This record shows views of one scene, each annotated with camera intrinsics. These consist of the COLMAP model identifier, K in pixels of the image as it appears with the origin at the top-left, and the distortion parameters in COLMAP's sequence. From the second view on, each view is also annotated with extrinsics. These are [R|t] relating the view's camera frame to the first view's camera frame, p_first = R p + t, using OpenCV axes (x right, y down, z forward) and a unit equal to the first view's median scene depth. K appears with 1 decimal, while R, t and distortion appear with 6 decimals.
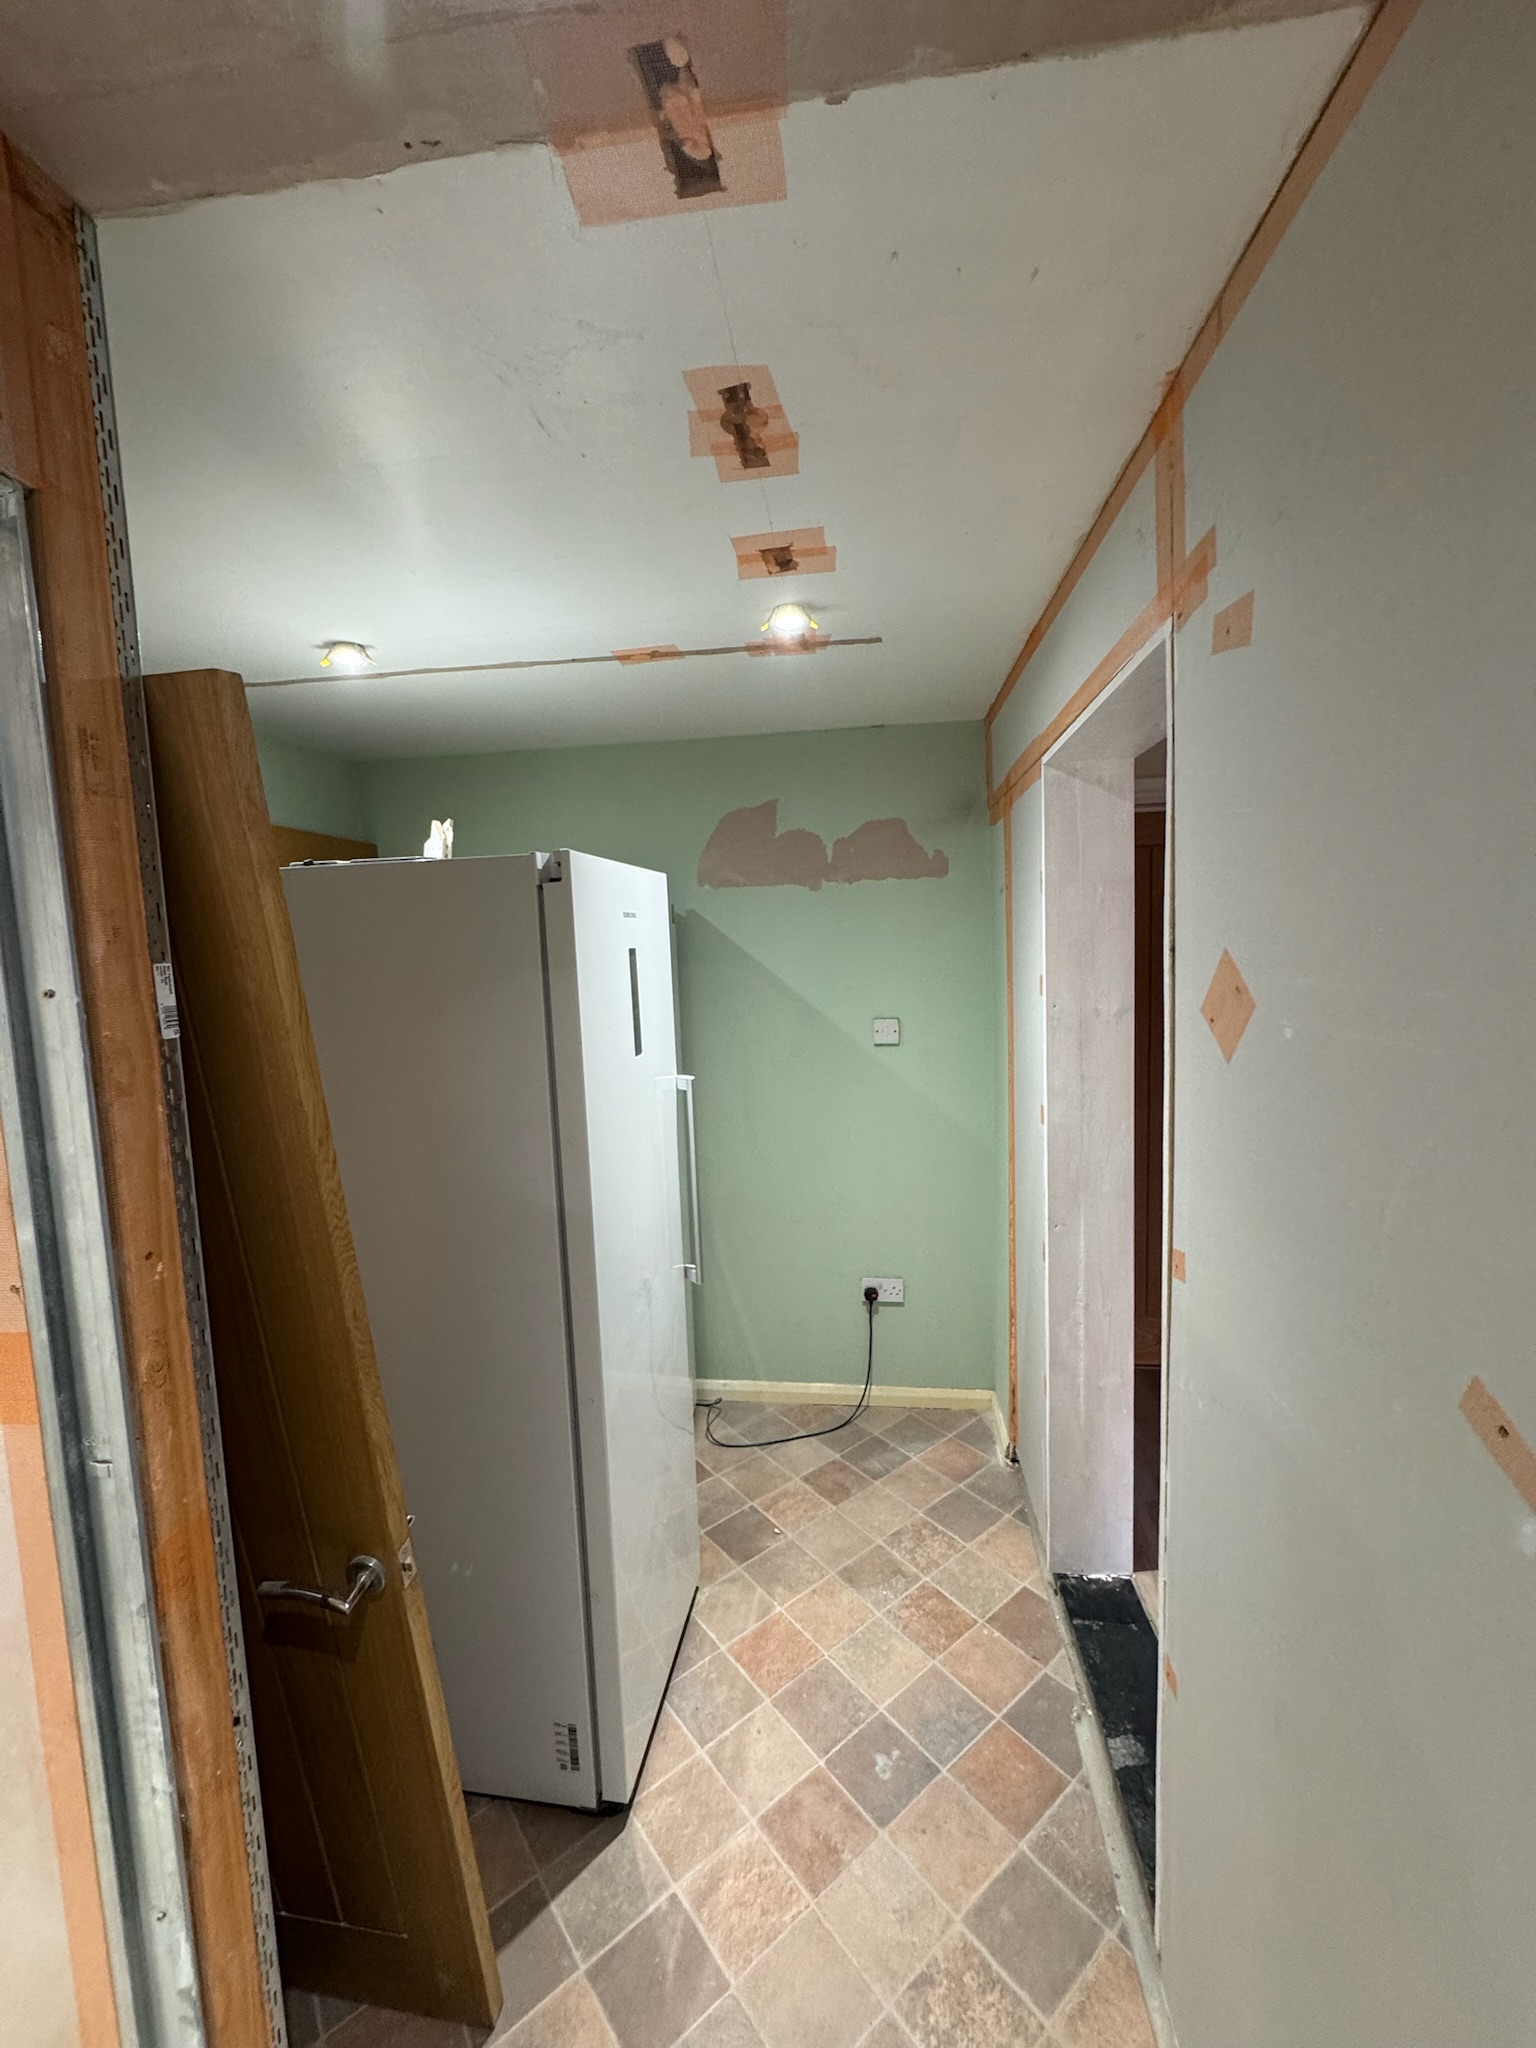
lens RADIAL K [[811.9, 0, 768.0], [0, 811.9, 1024.0], [0, 0, 1]] dist [-0.003257, 0.000474]
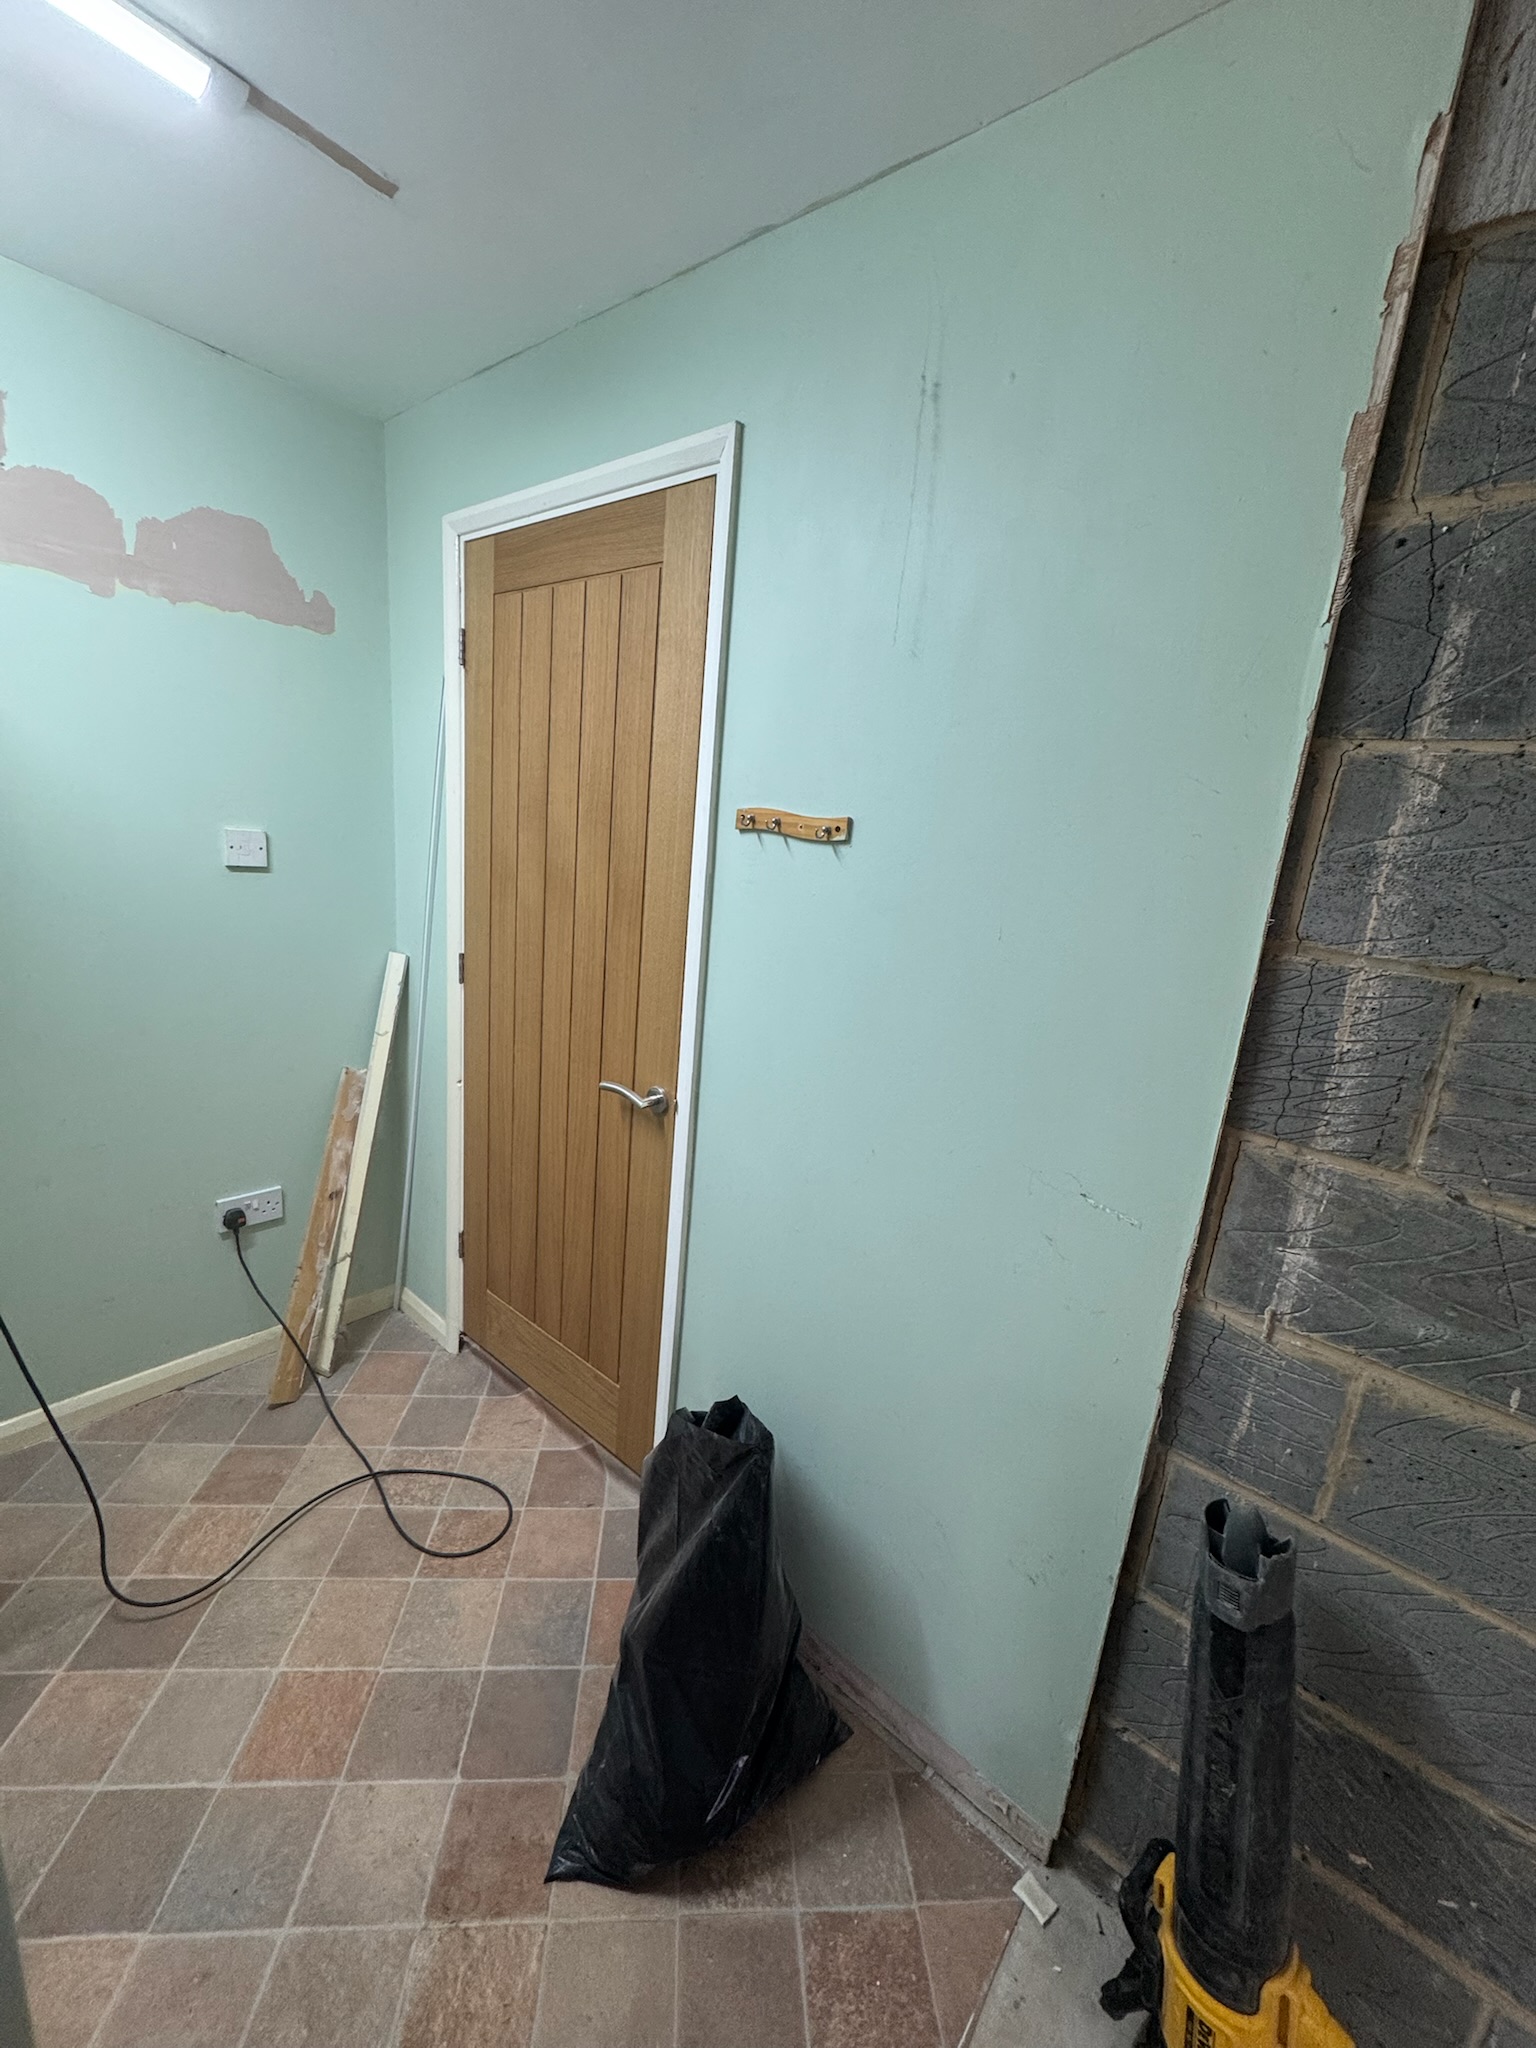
lens RADIAL K [[811.9, 0, 768.0], [0, 811.9, 1024.0], [0, 0, 1]] dist [-0.003257, 0.000474]
pose [[0.545208, -0.105932, 0.831581, -0.249390], [-0.026423, 0.989319, 0.143349, 0.058068], [-0.837884, -0.100127, 0.536586, 0.301226]]
